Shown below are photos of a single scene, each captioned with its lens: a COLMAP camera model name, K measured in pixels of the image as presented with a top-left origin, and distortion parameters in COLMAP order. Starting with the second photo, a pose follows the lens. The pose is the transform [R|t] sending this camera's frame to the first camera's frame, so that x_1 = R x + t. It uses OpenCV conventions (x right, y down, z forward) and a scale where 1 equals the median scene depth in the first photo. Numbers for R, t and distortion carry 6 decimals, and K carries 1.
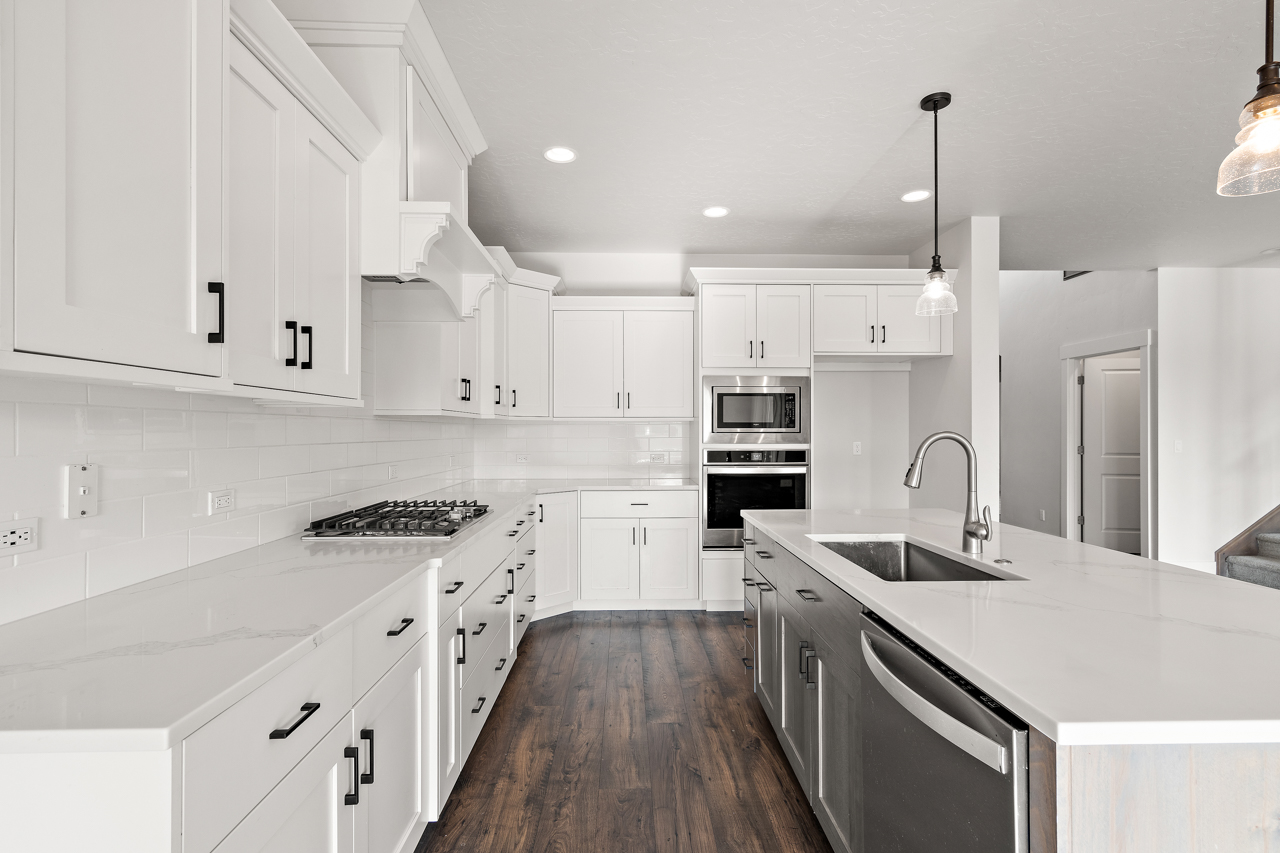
lens RADIAL K [[622.7, 0, 640.0], [0, 622.7, 426.5], [0, 0, 1]] dist [-0.062356, -0.000073]
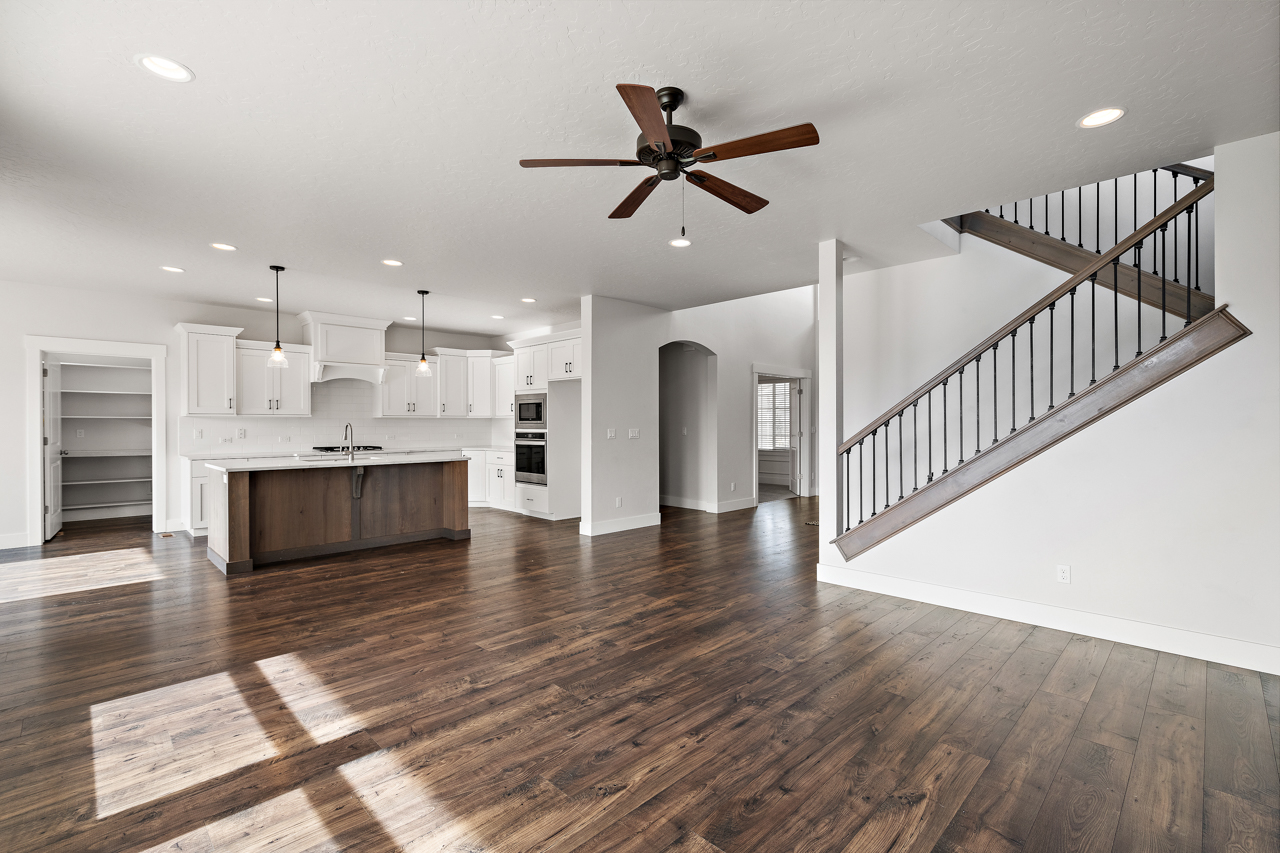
lens RADIAL K [[590.1, 0, 640.0], [0, 590.1, 426.5], [0, 0, 1]] dist [0.104258, 0.000121]
pose [[0.706981, 0.006201, -0.707205, 1.731775], [0.009760, 0.999781, 0.018524, -0.011270], [0.707165, -0.019998, 0.706766, -0.062615]]
